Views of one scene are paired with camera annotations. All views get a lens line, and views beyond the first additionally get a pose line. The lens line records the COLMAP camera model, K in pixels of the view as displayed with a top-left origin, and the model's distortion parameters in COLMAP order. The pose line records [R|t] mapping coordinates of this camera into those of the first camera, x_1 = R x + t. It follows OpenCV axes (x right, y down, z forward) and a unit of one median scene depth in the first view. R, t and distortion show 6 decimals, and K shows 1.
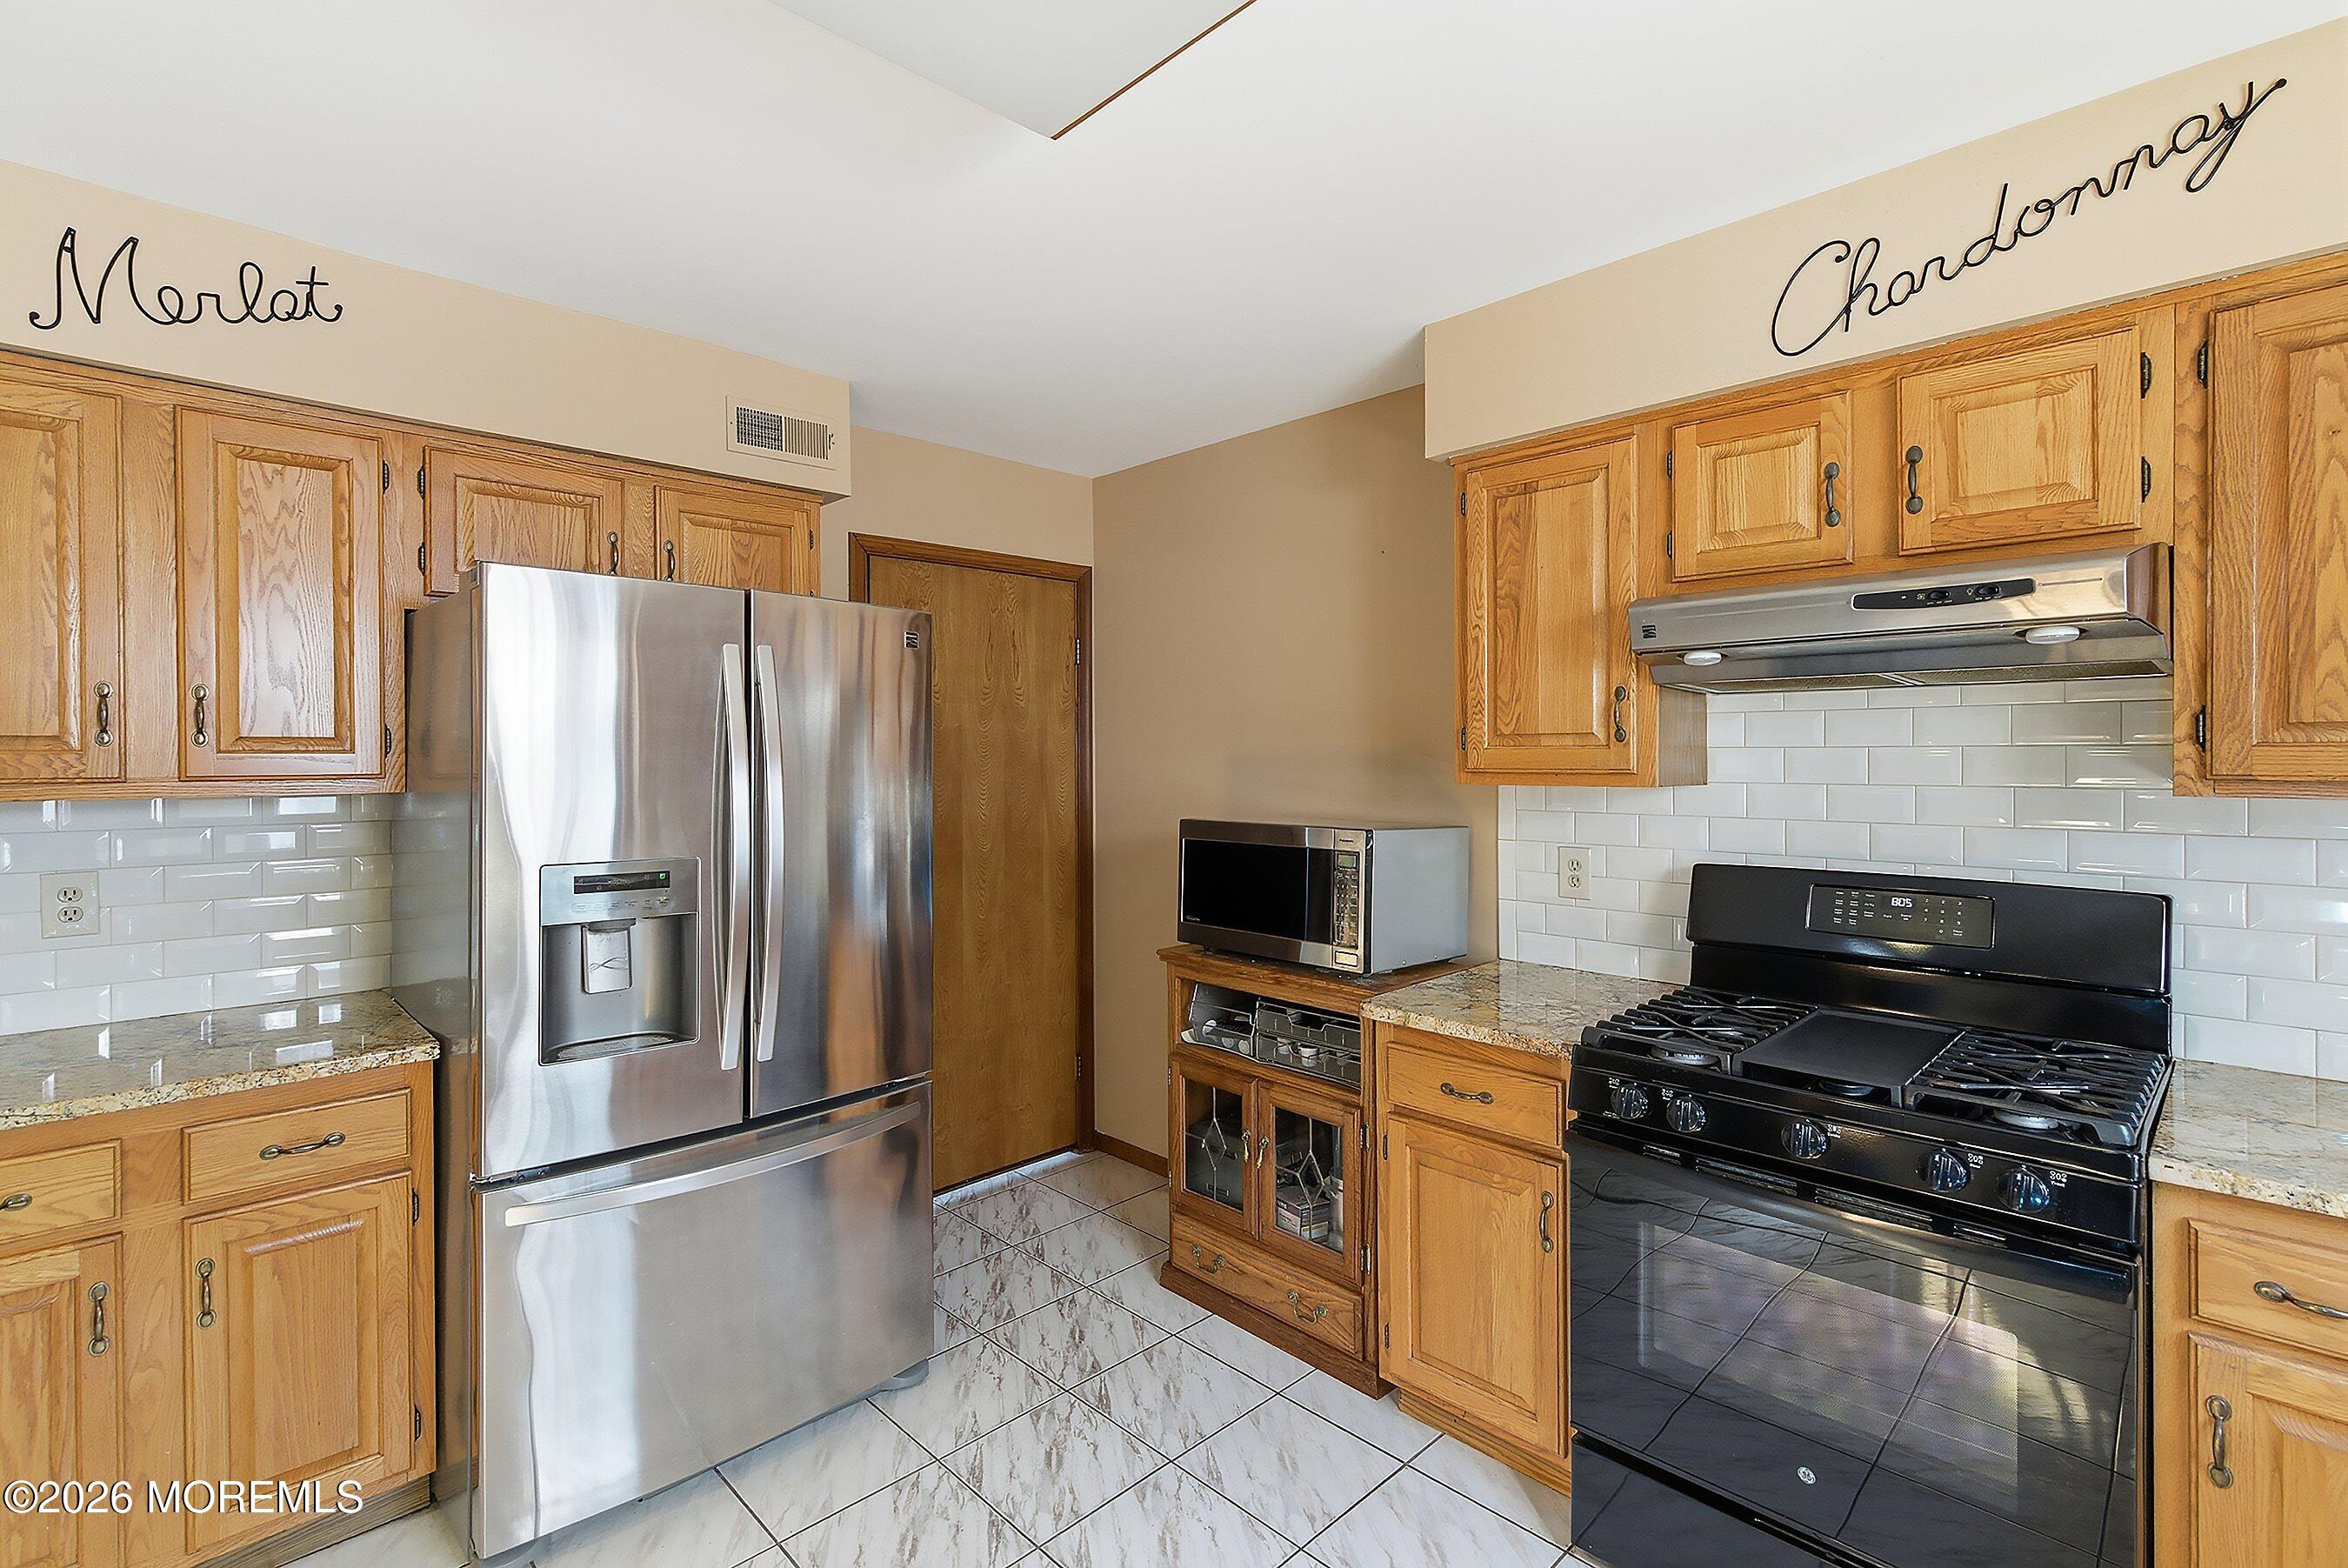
lens RADIAL K [[1071.8, 0, 1167.4], [0, 1071.8, 765.7], [0, 0, 1]] dist [0.004513, -0.003258]
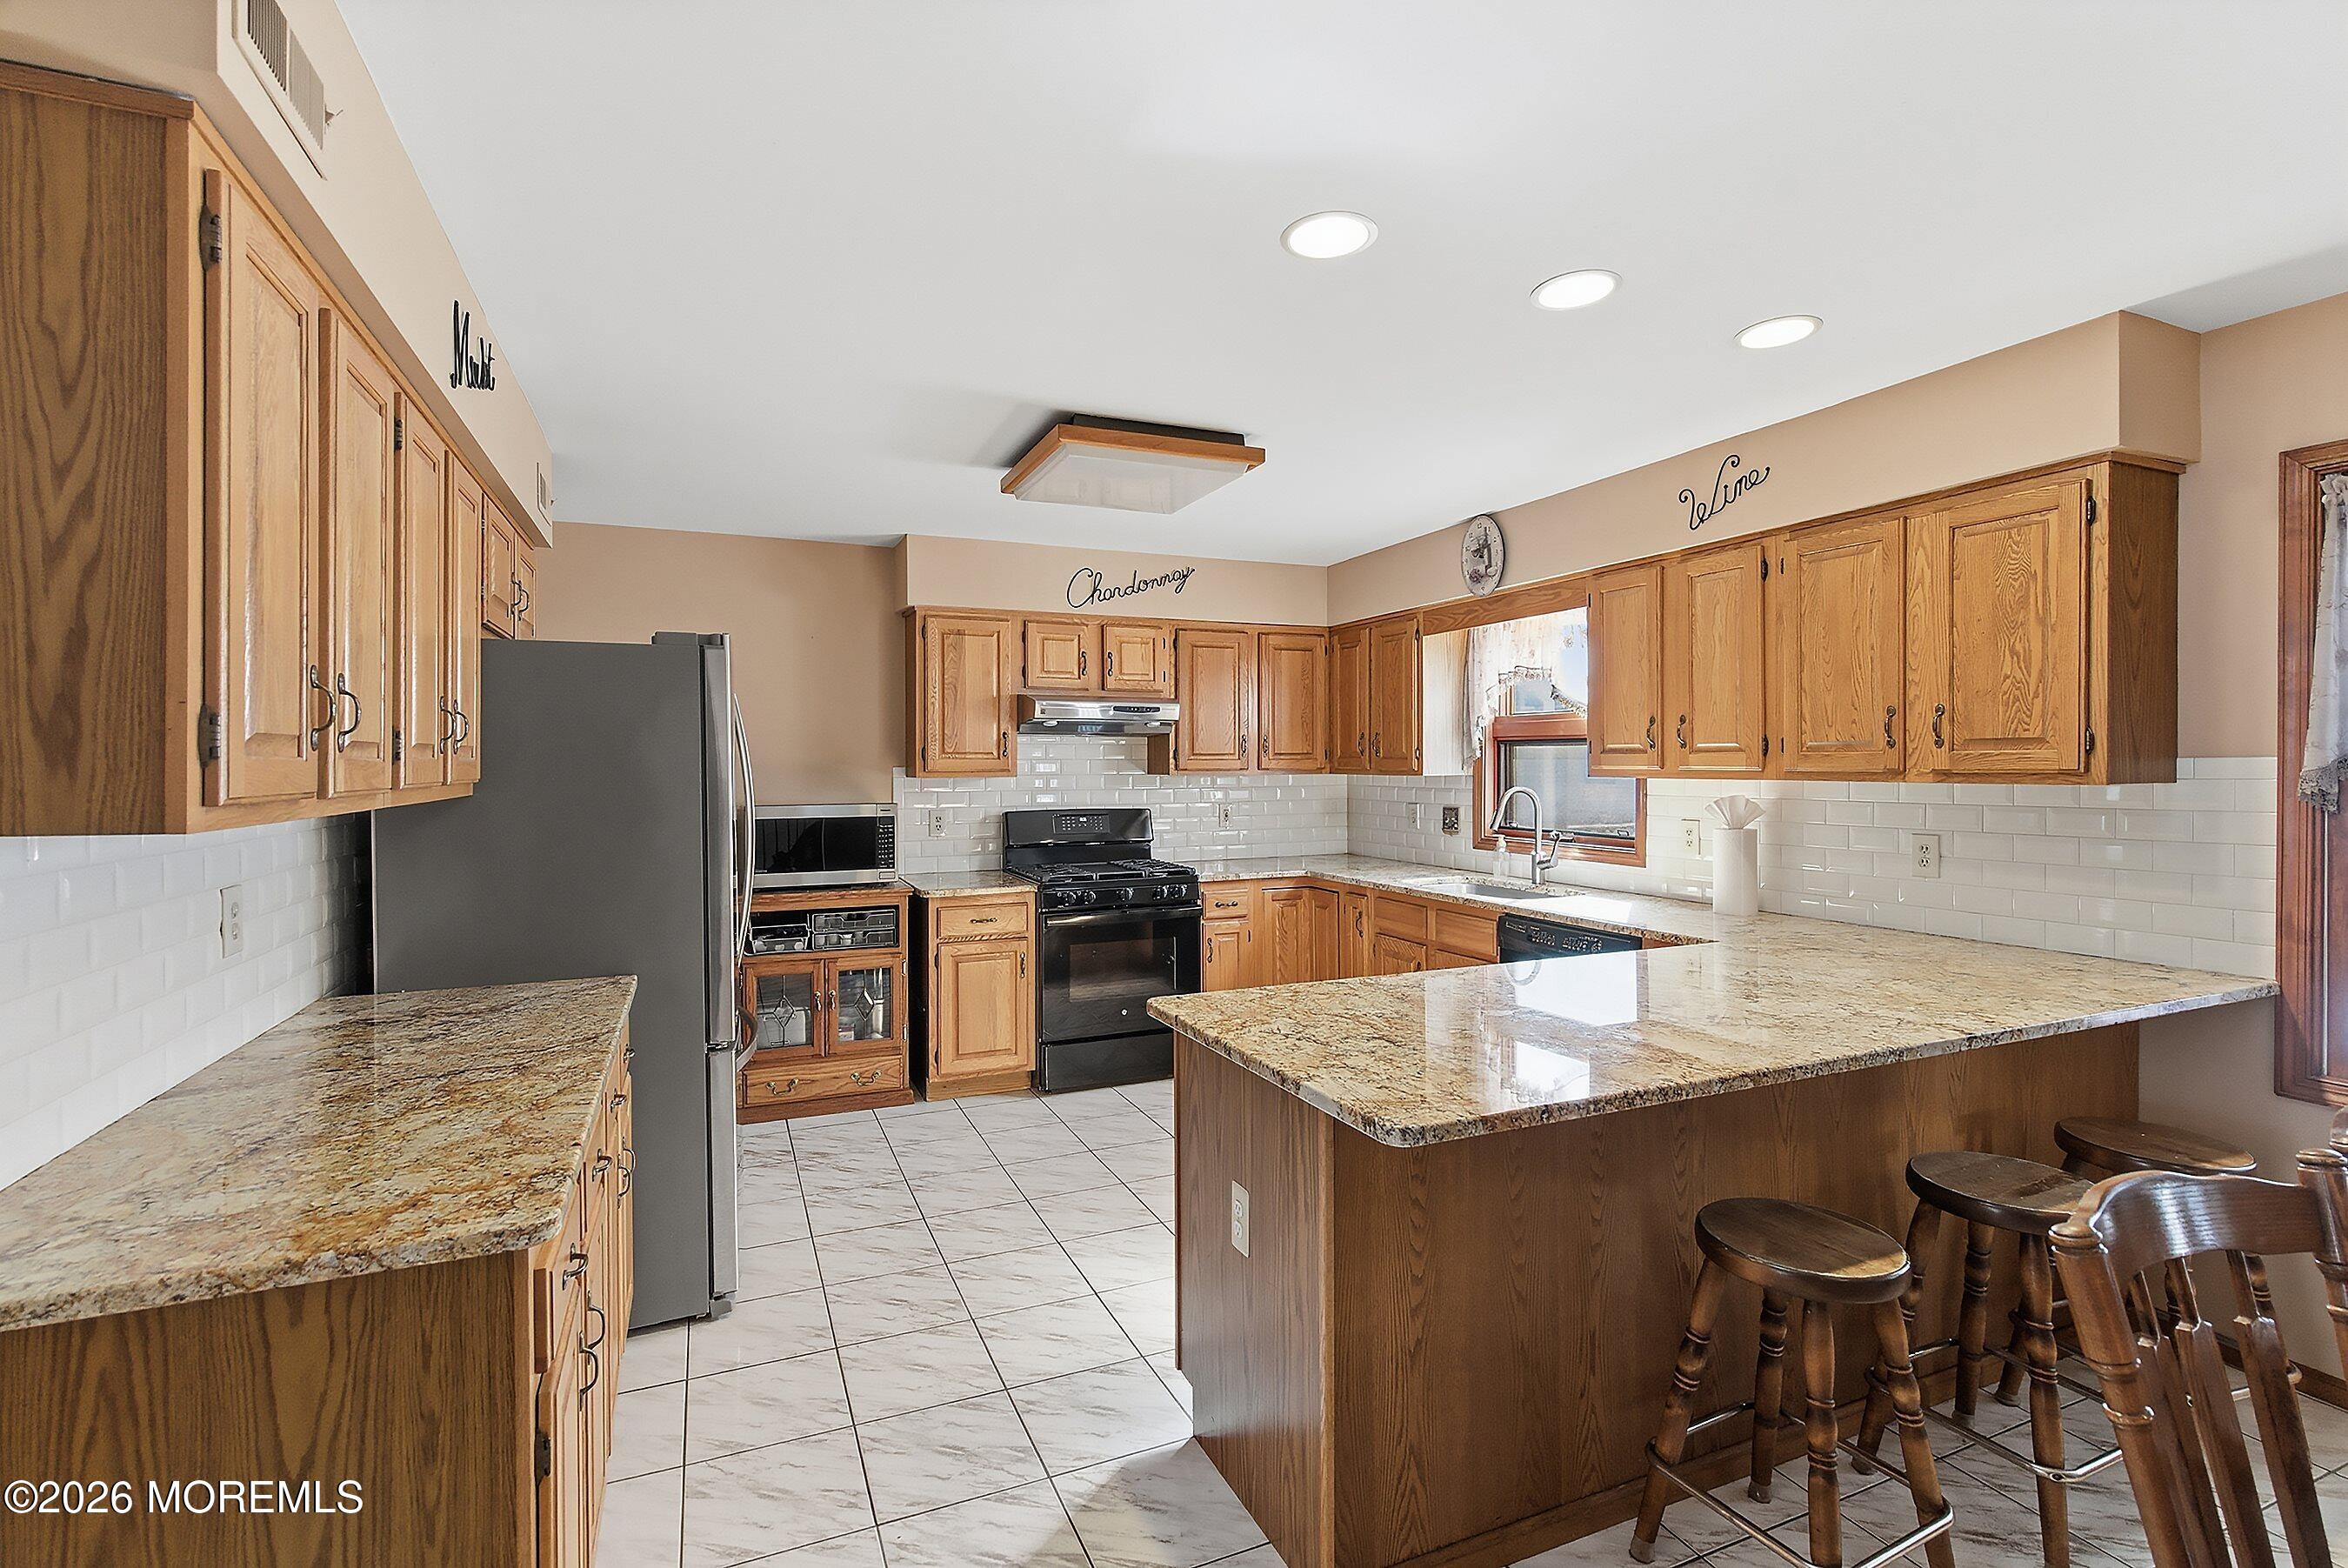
lens RADIAL K [[1071.8, 0, 1162.6], [0, 1071.8, 770.2], [0, 0, 1]] dist [0.004513, -0.003258]
pose [[0.353520, -0.005790, 0.935409, -1.653127], [0.009717, 0.999950, 0.002518, 0.003625], [-0.935377, 0.008199, 0.353558, -0.095959]]
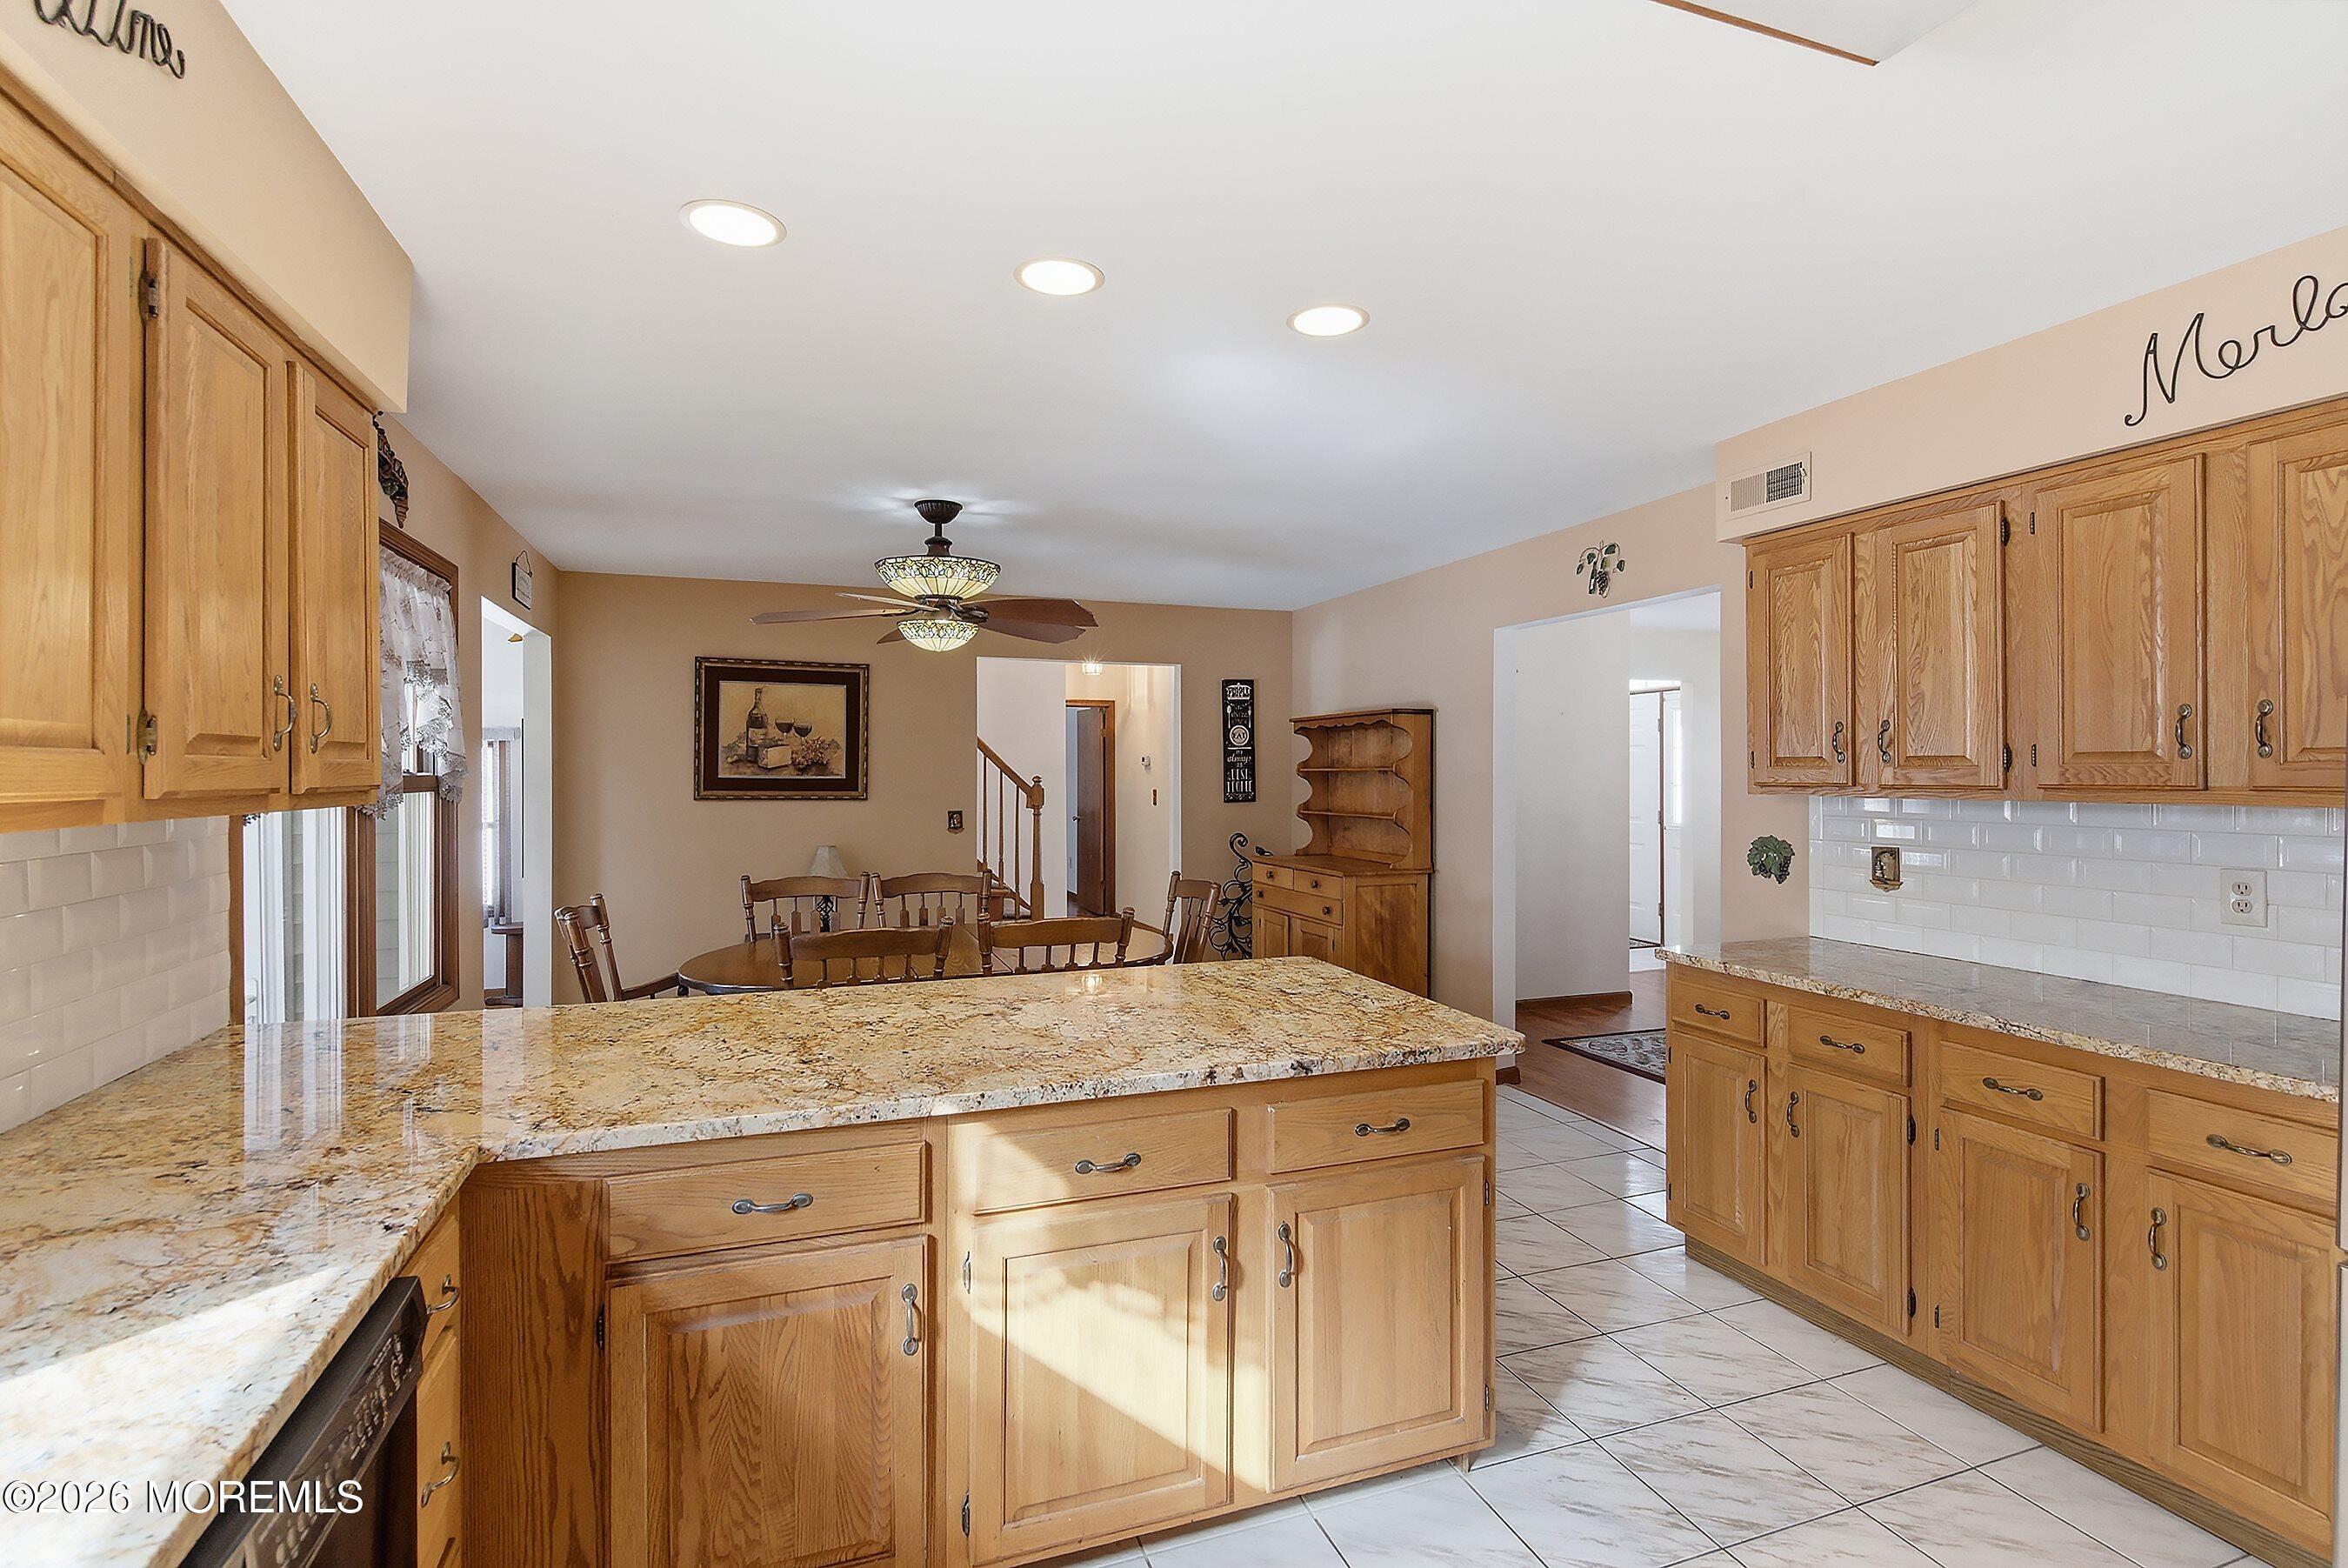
lens RADIAL K [[1071.8, 0, 1160.3], [0, 1071.8, 775.8], [0, 0, 1]] dist [0.004513, -0.003258]
pose [[-0.409016, 0.006792, -0.912502, 0.496488], [-0.004803, 0.999942, 0.009595, -0.004978], [0.912515, 0.008307, -0.408960, 0.426249]]
